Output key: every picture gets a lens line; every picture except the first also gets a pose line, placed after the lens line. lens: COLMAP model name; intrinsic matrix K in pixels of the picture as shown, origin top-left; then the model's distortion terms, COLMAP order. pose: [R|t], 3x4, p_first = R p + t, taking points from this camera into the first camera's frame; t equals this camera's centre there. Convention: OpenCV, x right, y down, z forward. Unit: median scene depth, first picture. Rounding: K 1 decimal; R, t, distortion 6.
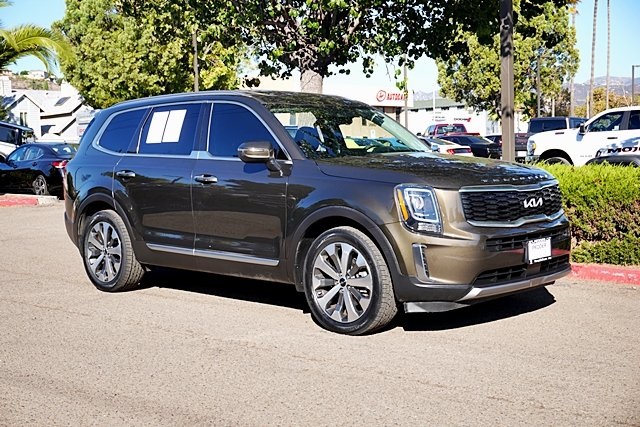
lens RADIAL K [[898.7, 0, 317.7], [0, 898.7, 203.6], [0, 0, 1]] dist [0.006134, 0.078288]
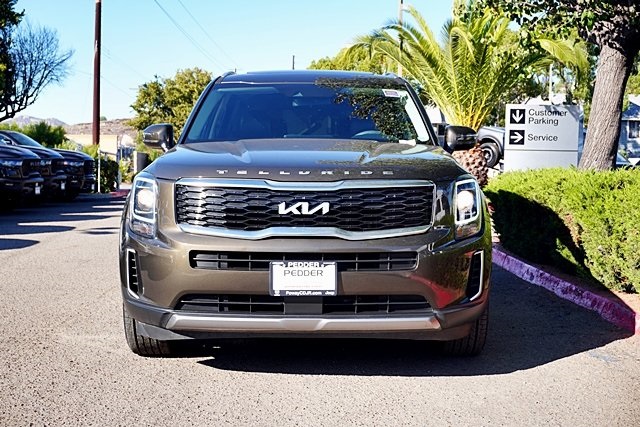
lens RADIAL K [[898.7, 0, 317.7], [0, 898.7, 203.6], [0, 0, 1]] dist [0.006134, 0.078288]
pose [[0.677519, 0.060657, -0.733000, 0.577434], [-0.071536, 0.997303, 0.016408, -0.012846], [0.732018, 0.041319, 0.680031, 0.422423]]
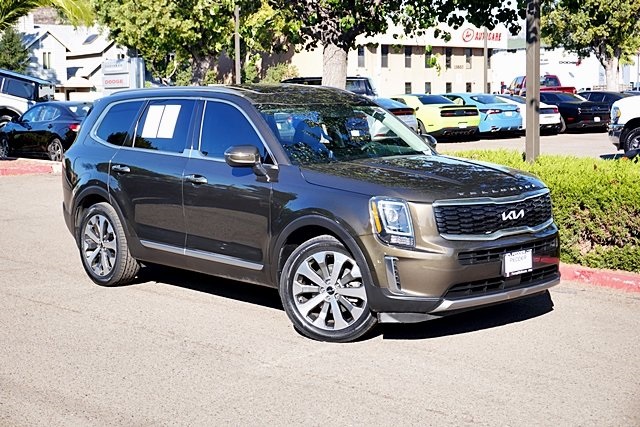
lens RADIAL K [[1079.7, 0, 320.0], [0, 1079.7, 213.5], [0, 0, 1]] dist [0.019029, -0.100376]
pose [[0.997278, 0.021462, -0.070539, 0.085816], [-0.017816, 0.998493, 0.051908, -0.047304], [0.071546, -0.050510, 0.996158, -0.159425]]
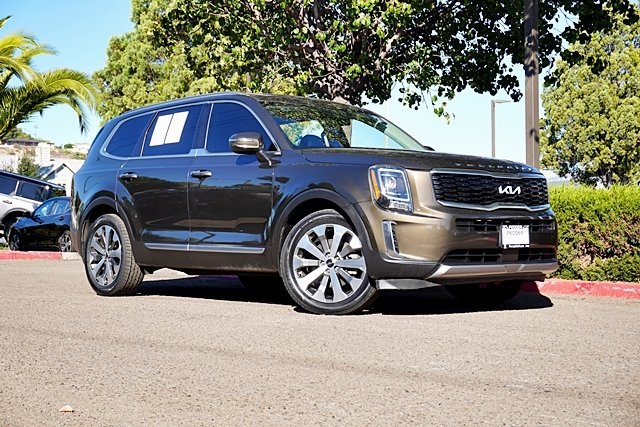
lens RADIAL K [[1080.4, 0, 327.2], [0, 1080.4, 214.0], [0, 0, 1]] dist [0.022770, -0.017002]
pose [[0.996768, 0.020810, -0.077588, 0.100268], [-0.027662, 0.995709, -0.088307, 0.107922], [0.075417, 0.090167, 0.993067, -0.175011]]
